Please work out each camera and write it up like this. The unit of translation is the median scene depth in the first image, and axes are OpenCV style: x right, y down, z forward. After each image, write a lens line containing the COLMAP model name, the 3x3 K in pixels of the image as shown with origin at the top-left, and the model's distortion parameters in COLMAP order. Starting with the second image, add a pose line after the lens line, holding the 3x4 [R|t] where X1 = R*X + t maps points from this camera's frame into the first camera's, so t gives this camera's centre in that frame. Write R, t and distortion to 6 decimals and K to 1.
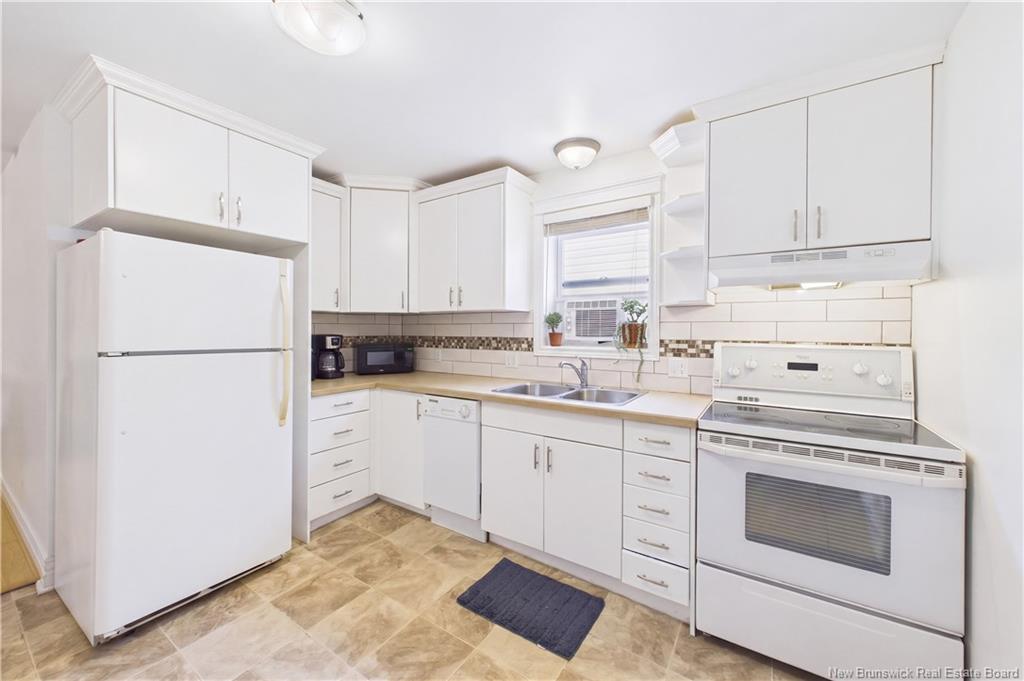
lens RADIAL K [[394.6, 0, 515.3], [0, 394.6, 331.0], [0, 0, 1]] dist [0.000363, 0.000027]
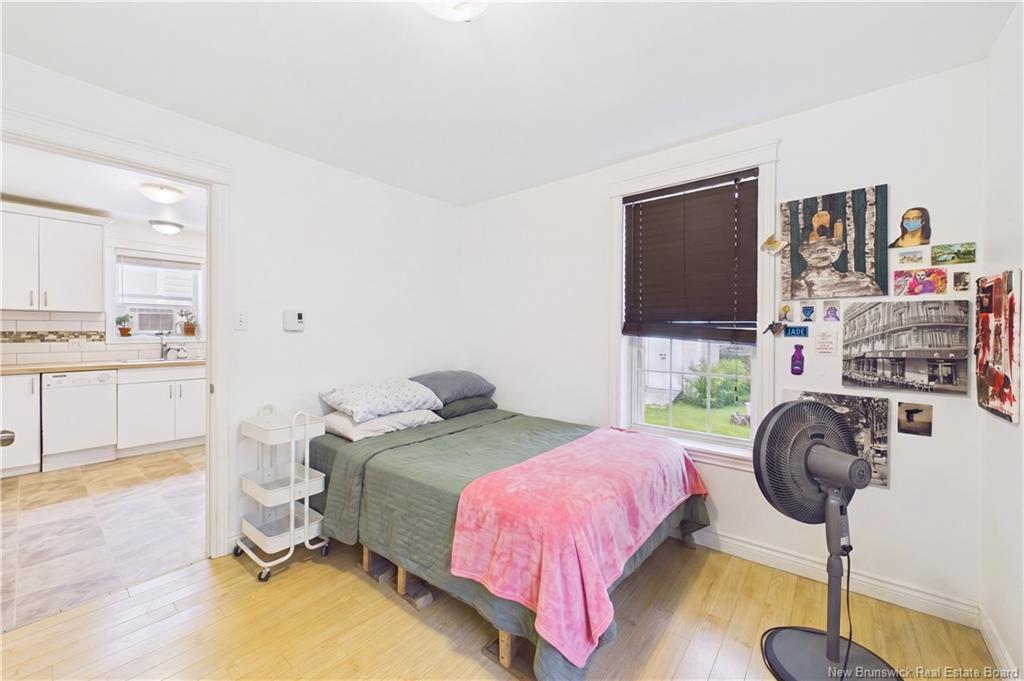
lens RADIAL K [[394.6, 0, 515.3], [0, 394.6, 331.0], [0, 0, 1]] dist [0.000363, 0.000027]
pose [[0.090773, -0.003195, 0.995867, -1.550587], [0.001761, 0.999994, 0.003048, 0.017516], [-0.995870, 0.001477, 0.090778, -0.769992]]
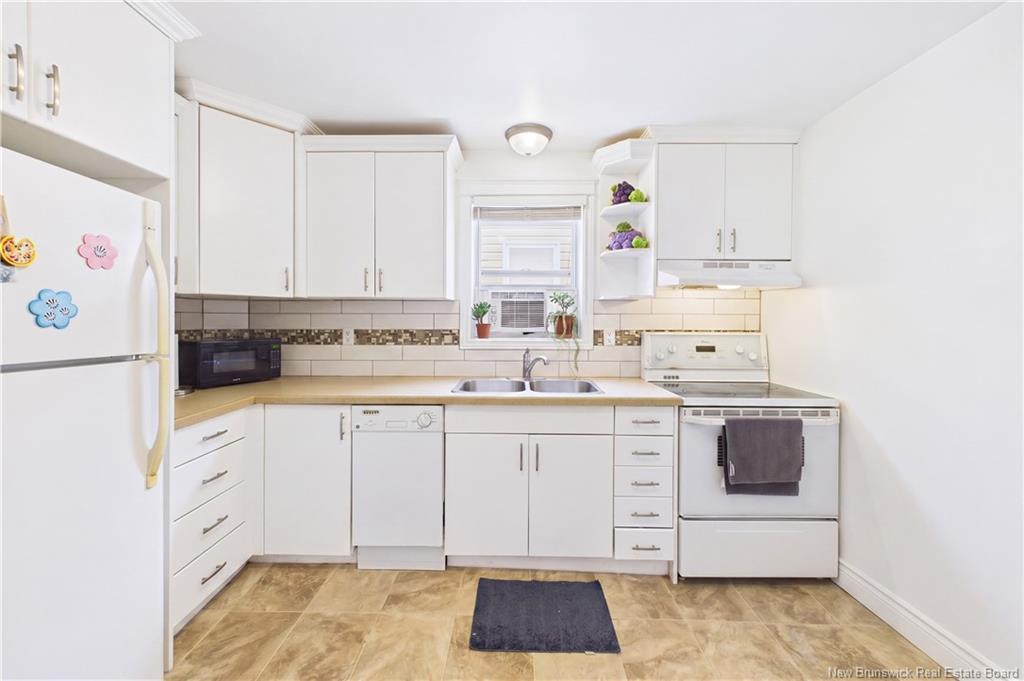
lens RADIAL K [[390.5, 0, 513.0], [0, 390.5, 324.3], [0, 0, 1]] dist [0.001698, 0.000087]
pose [[0.841271, -0.005849, 0.540582, -0.417515], [0.002003, 0.999968, 0.007702, -0.002687], [-0.540610, -0.005396, 0.841256, 0.214046]]
